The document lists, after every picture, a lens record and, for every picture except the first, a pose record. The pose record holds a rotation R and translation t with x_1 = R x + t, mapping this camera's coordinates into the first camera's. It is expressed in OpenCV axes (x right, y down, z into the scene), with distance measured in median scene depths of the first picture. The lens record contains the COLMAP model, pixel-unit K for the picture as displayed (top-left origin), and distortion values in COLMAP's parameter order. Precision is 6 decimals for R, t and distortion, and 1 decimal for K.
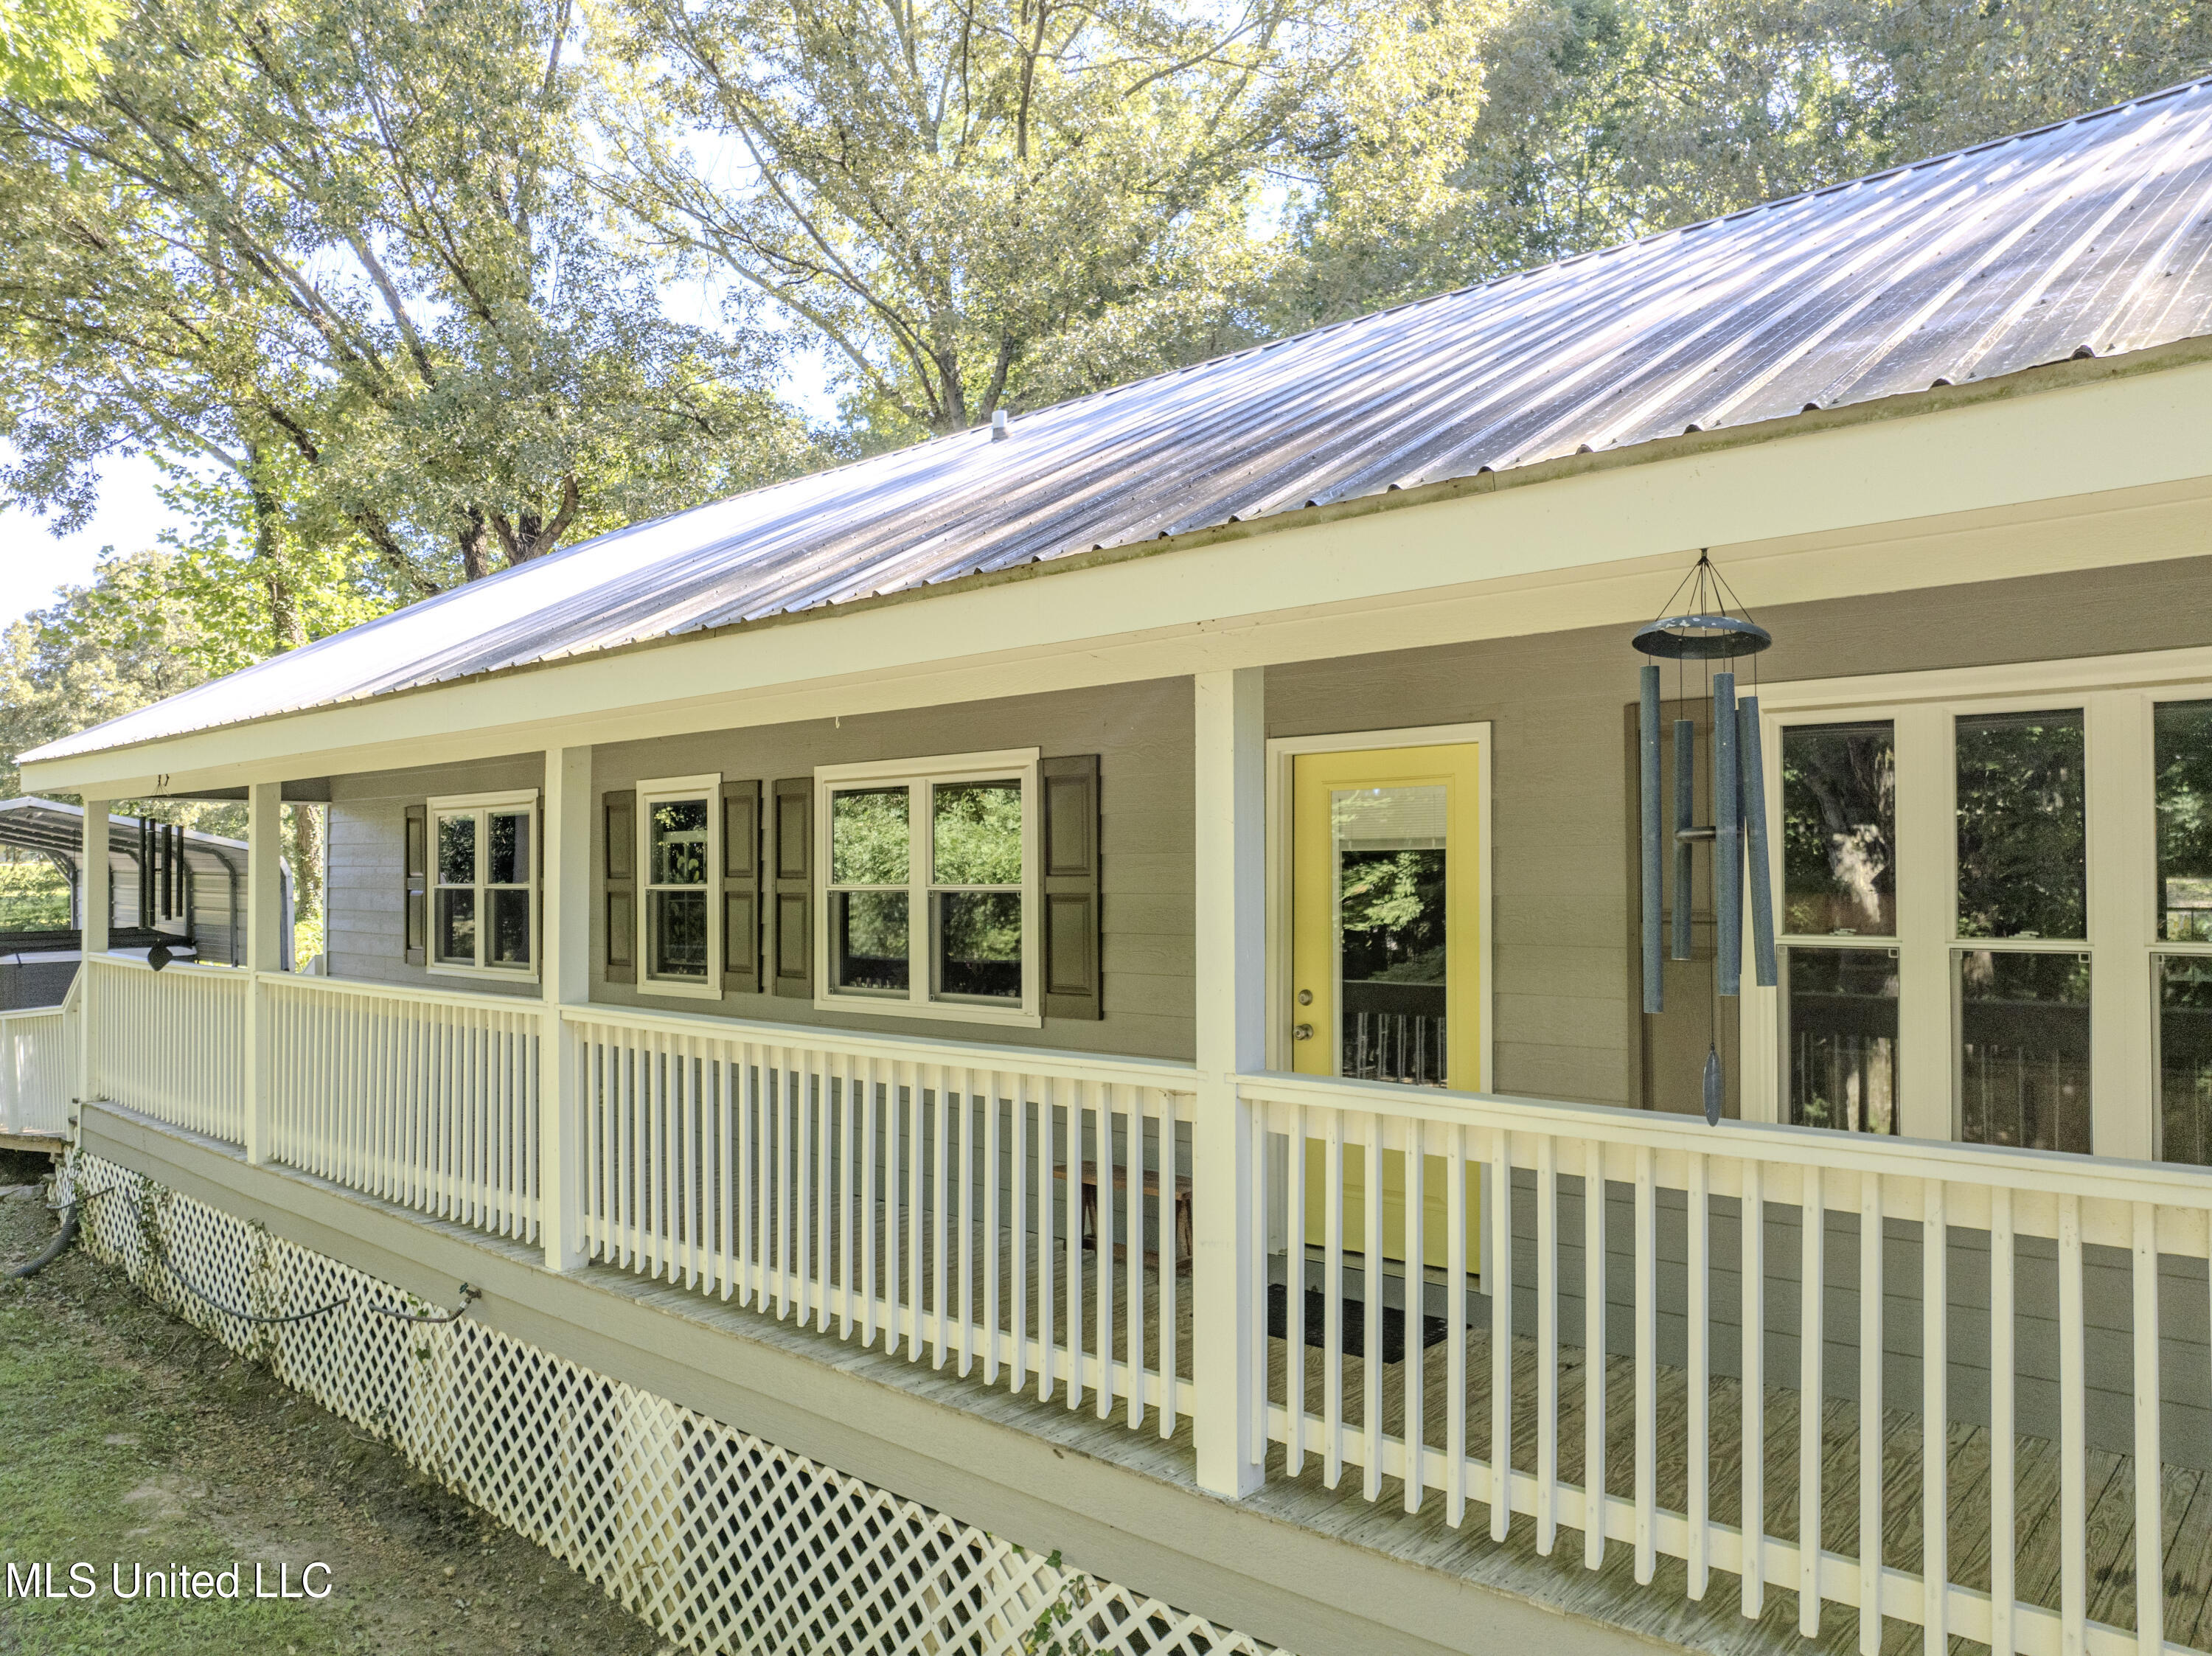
lens RADIAL K [[1549.5, 0, 1140.6], [0, 1549.5, 860.4], [0, 0, 1]] dist [-0.042732, 0.008714]
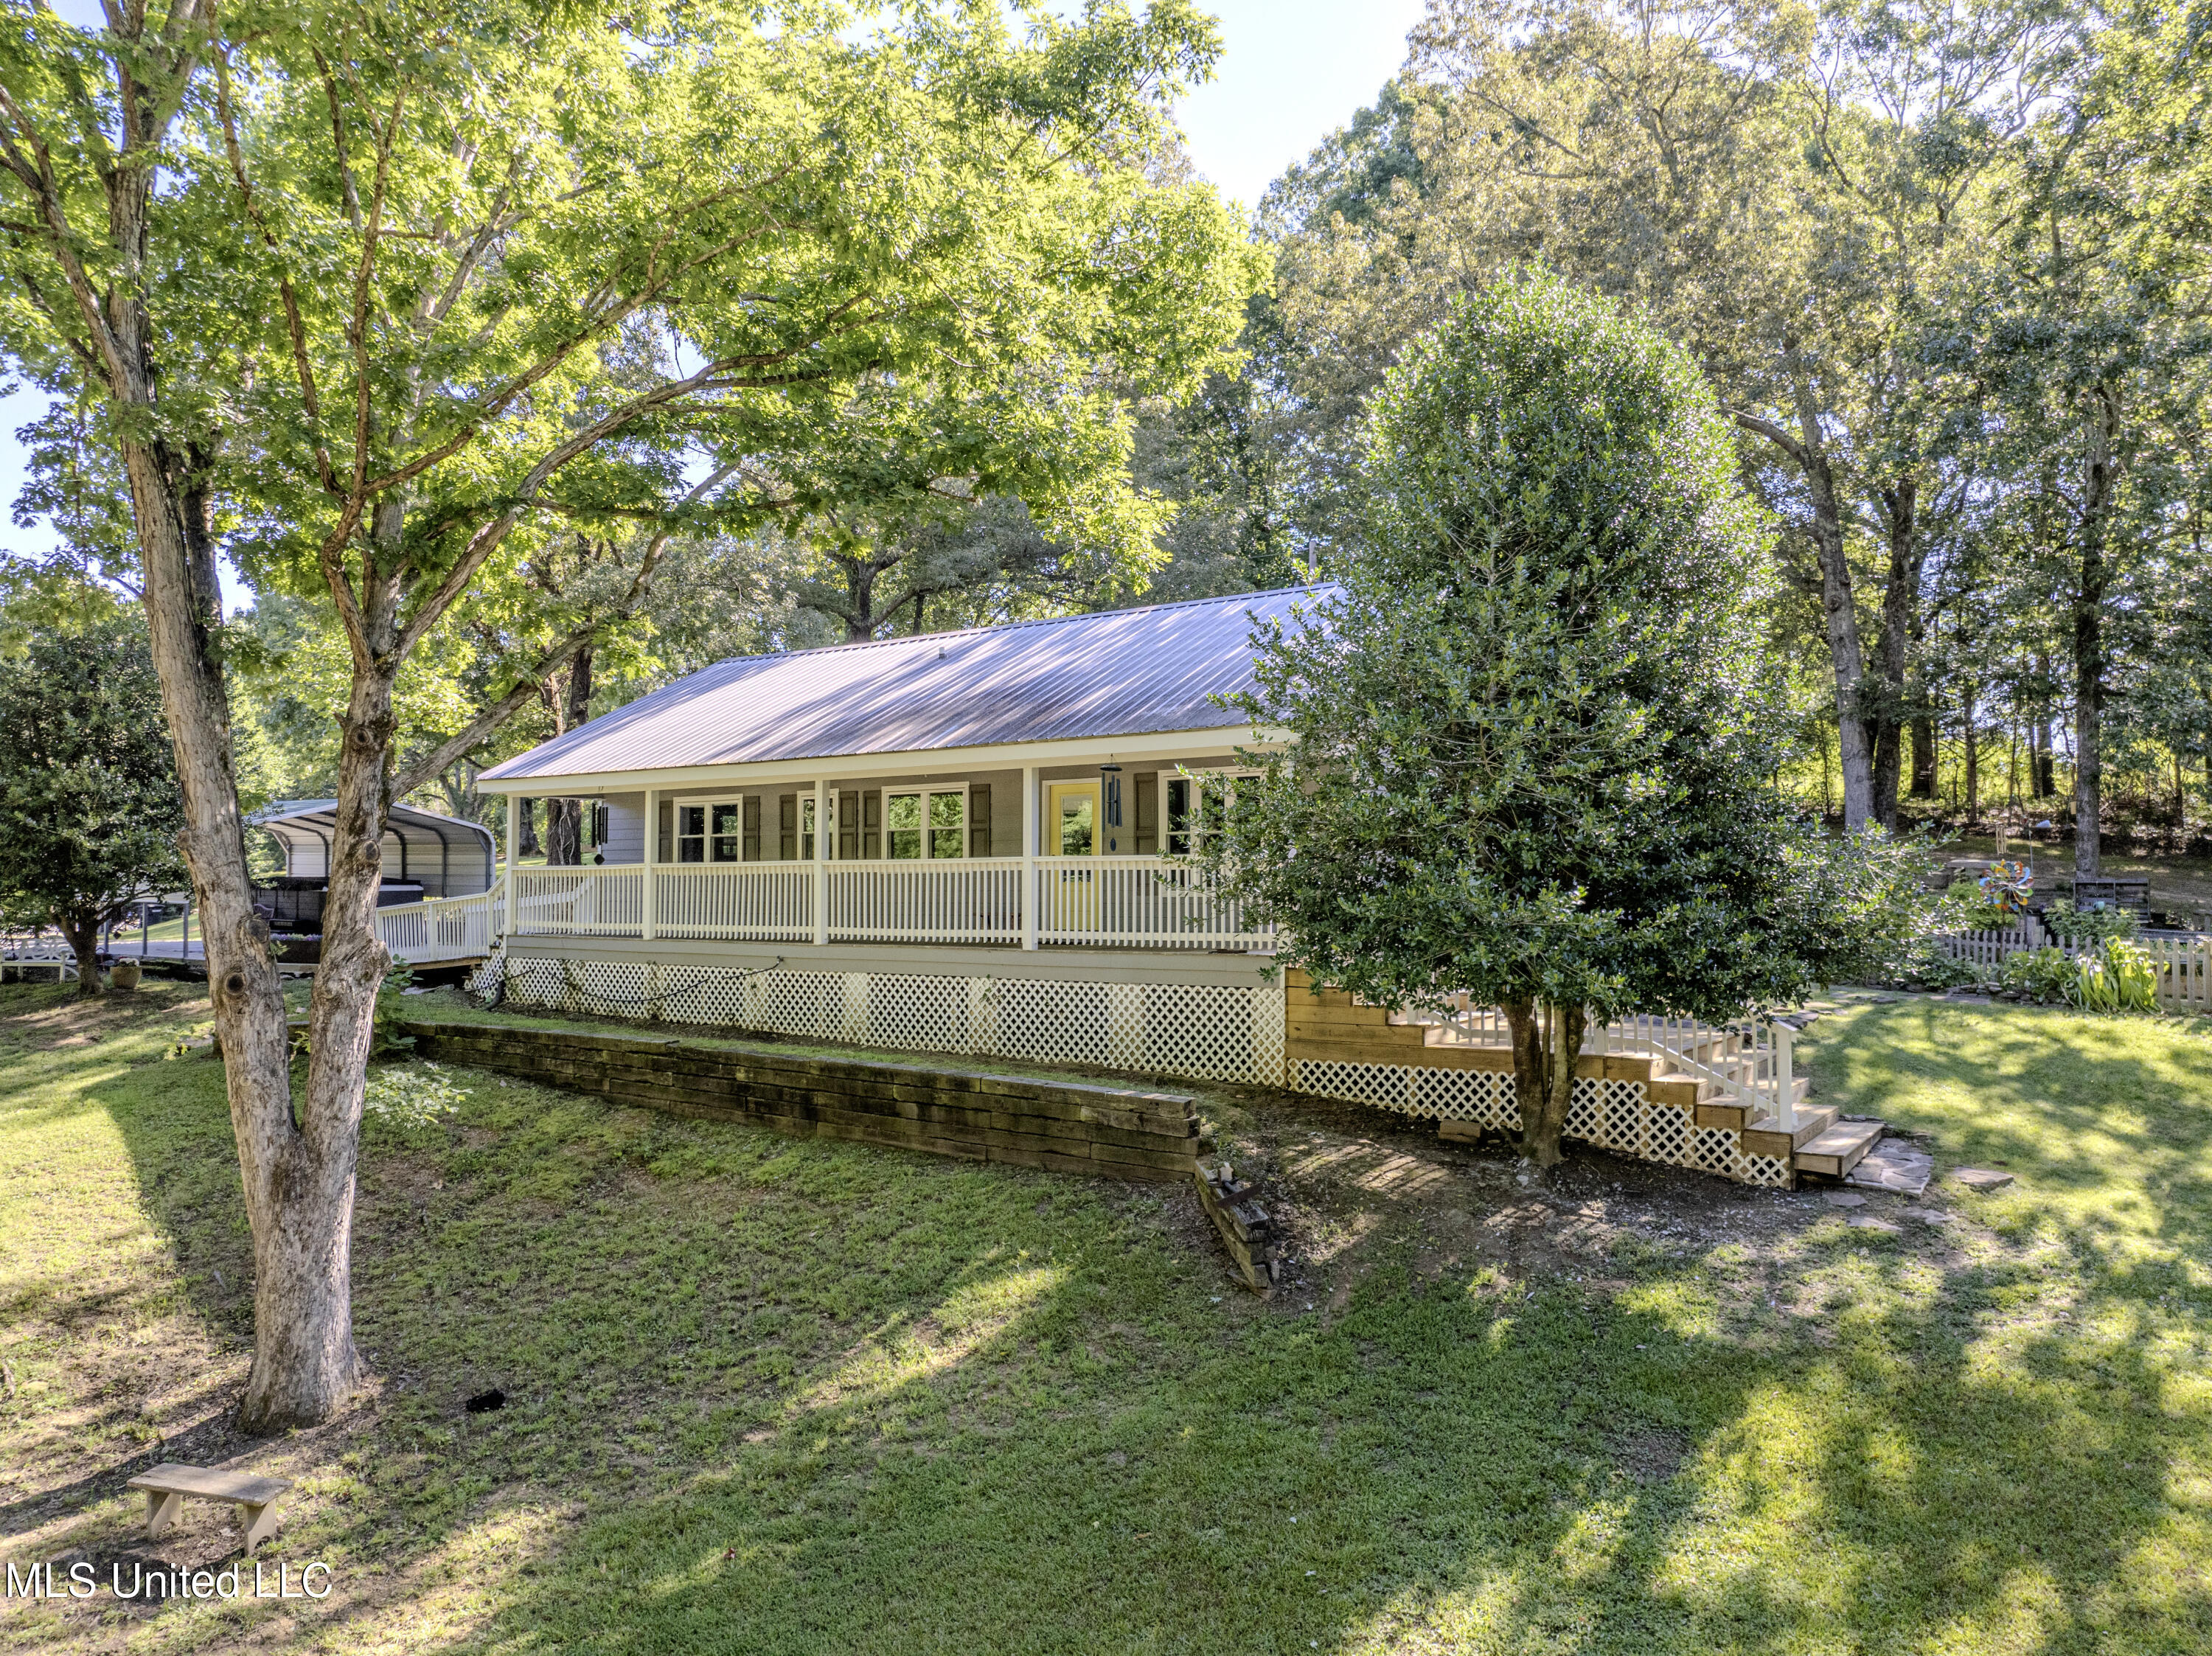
lens RADIAL K [[1549.5, 0, 1115.2], [0, 1549.5, 816.5], [0, 0, 1]] dist [-0.042732, 0.008714]
pose [[0.994087, 0.007592, 0.108322, -0.102701], [-0.003487, 0.999270, -0.038043, 0.104915], [-0.108532, 0.037441, 0.993388, -1.940031]]
